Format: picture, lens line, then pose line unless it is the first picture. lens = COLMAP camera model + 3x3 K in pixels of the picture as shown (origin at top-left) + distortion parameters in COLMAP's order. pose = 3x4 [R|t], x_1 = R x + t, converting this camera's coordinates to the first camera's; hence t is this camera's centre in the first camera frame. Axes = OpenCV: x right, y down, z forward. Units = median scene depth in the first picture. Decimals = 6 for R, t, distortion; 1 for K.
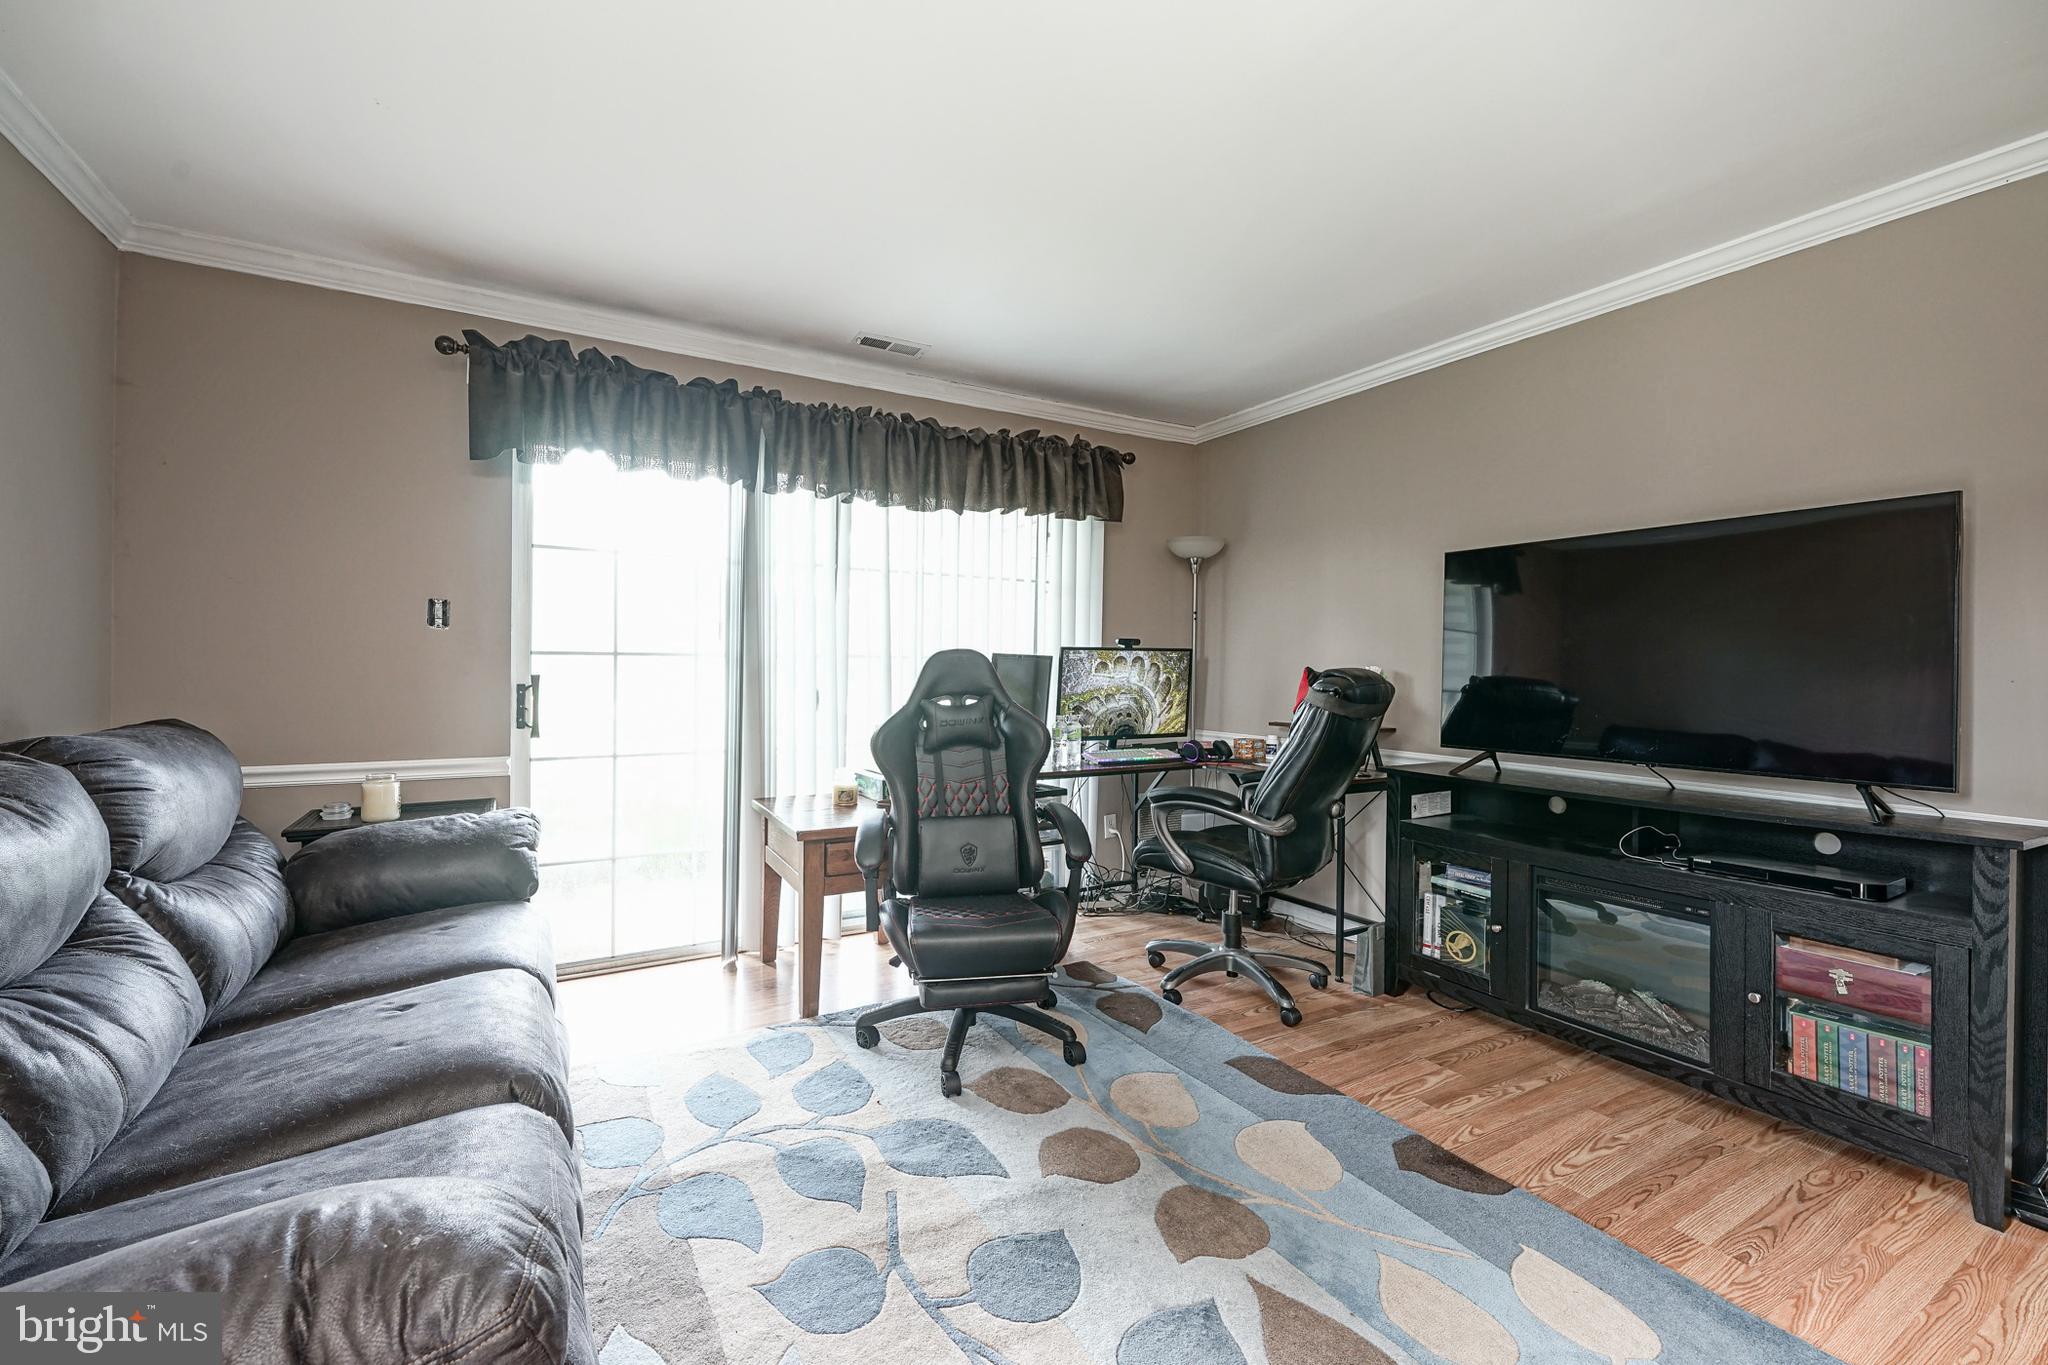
lens RADIAL K [[830.5, 0, 1016.0], [0, 830.5, 673.9], [0, 0, 1]] dist [-0.008348, -0.000628]
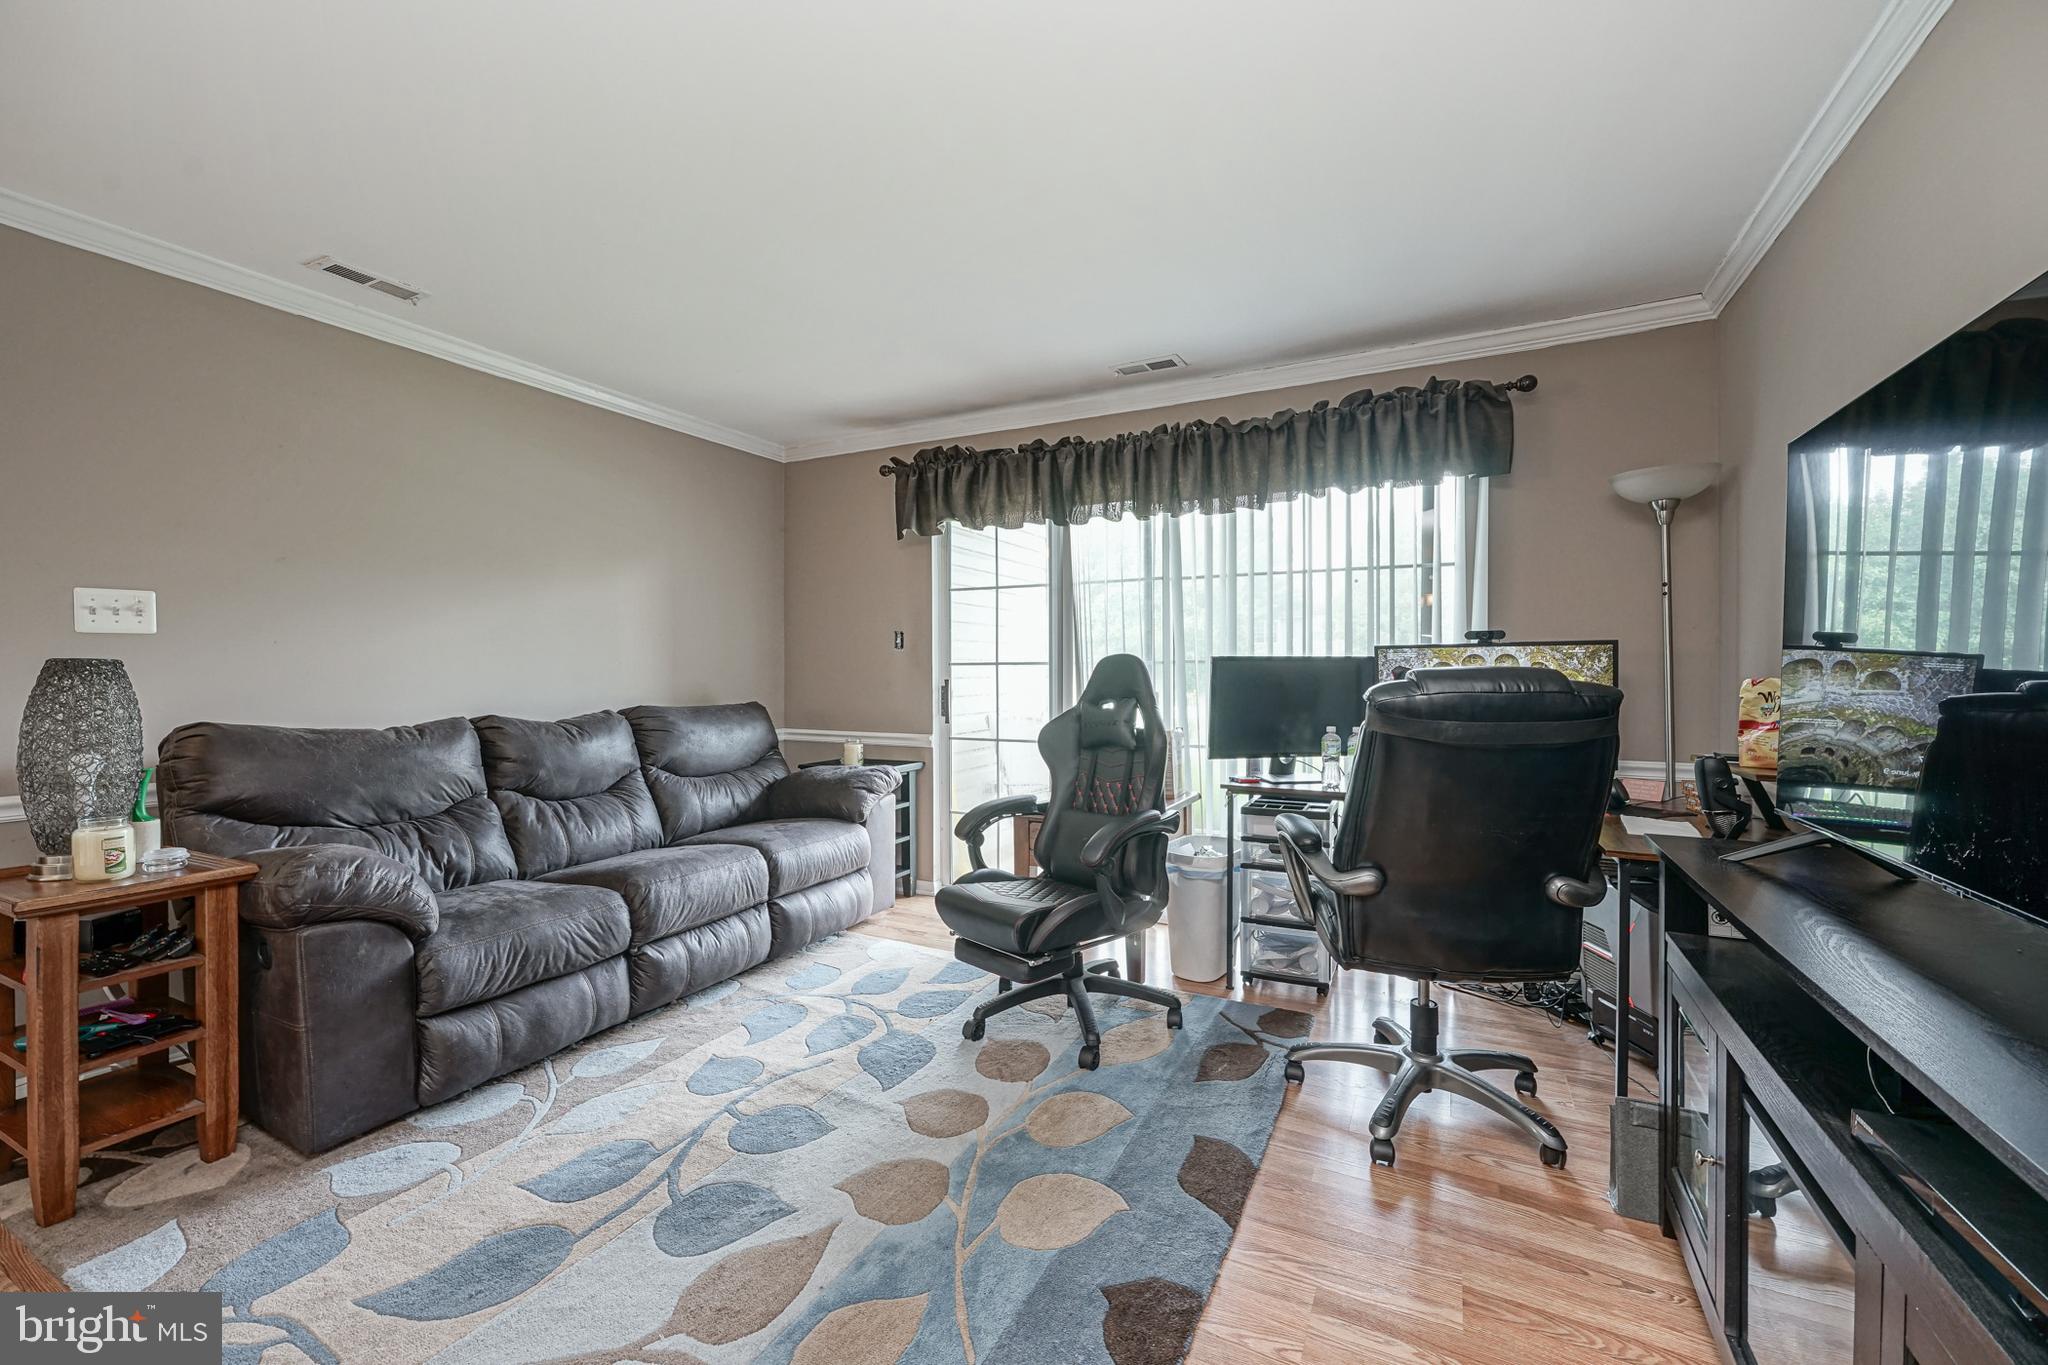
lens RADIAL K [[830.5, 0, 1019.5], [0, 830.5, 681.7], [0, 0, 1]] dist [-0.008348, -0.000628]
pose [[0.544648, 0.001805, -0.838663, 0.701704], [0.002191, 0.999991, 0.003576, -0.000150], [0.838662, -0.003785, 0.544639, 0.314089]]
